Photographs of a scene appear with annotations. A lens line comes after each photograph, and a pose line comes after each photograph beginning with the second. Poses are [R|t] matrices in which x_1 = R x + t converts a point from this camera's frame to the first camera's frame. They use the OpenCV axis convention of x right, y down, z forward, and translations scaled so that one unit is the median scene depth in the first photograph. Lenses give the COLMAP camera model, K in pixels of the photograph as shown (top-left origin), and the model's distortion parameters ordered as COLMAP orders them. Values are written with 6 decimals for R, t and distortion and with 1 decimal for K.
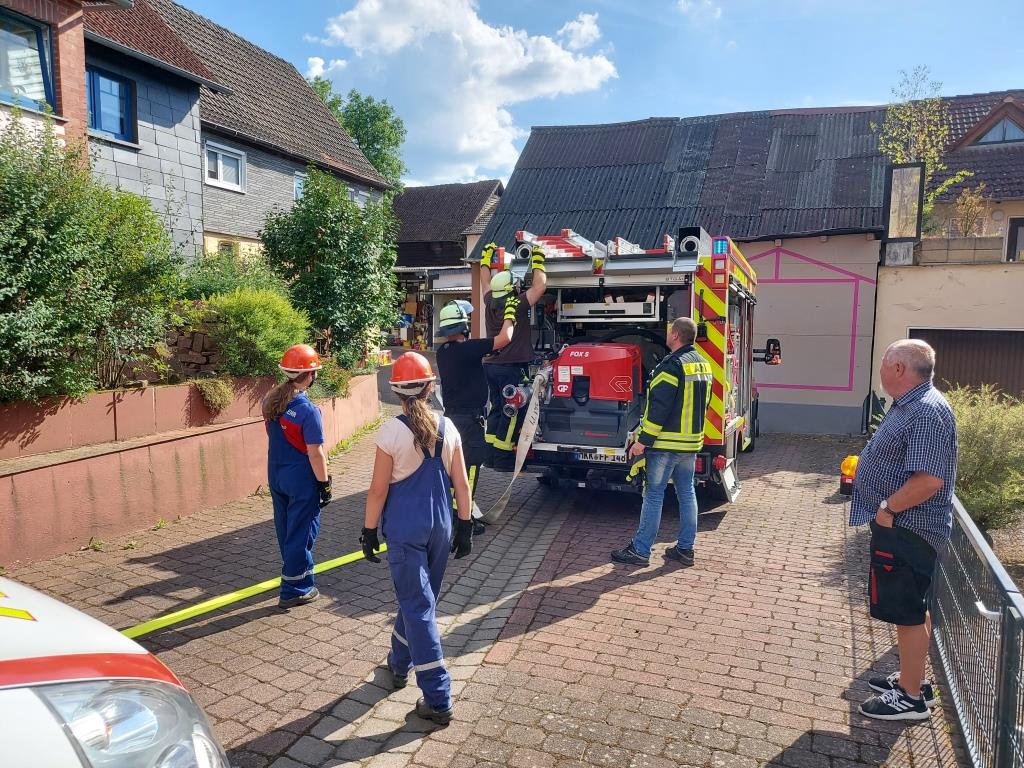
lens RADIAL K [[748.5, 0, 516.5], [0, 748.5, 384.7], [0, 0, 1]] dist [0.070490, -0.066617]
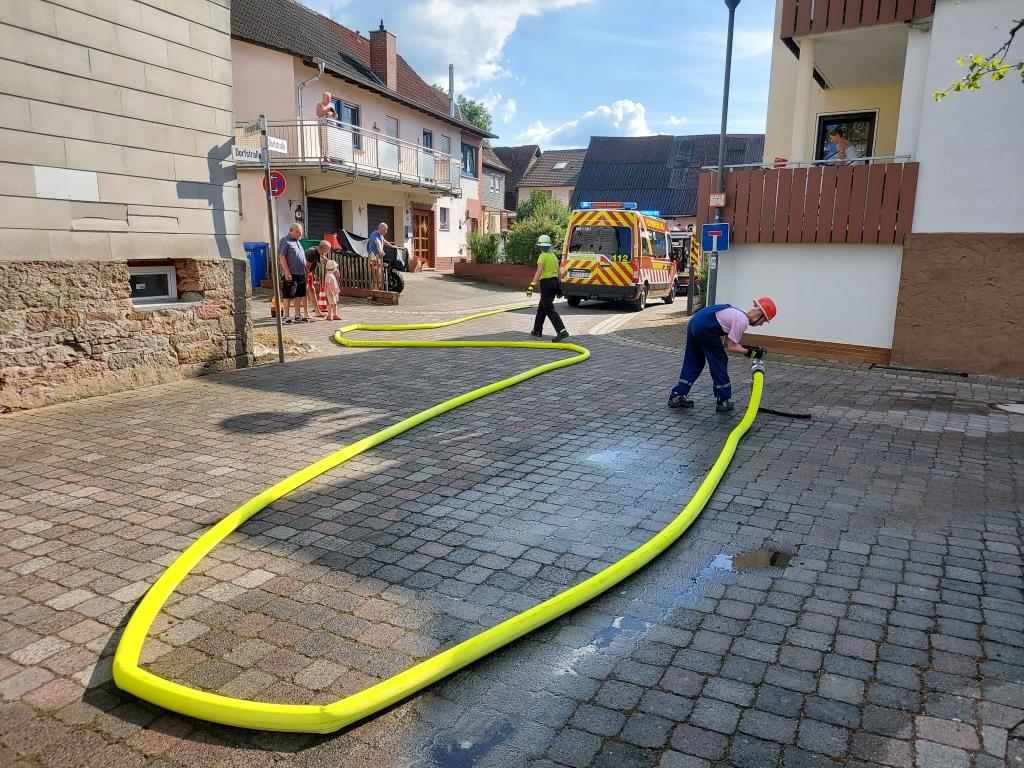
lens RADIAL K [[748.5, 0, 516.5], [0, 748.5, 384.7], [0, 0, 1]] dist [0.070490, -0.066617]
pose [[0.998958, 0.003262, 0.045519, -0.921097], [-0.007594, 0.995417, 0.095326, 0.285507], [-0.044999, -0.095572, 0.994405, -3.190094]]
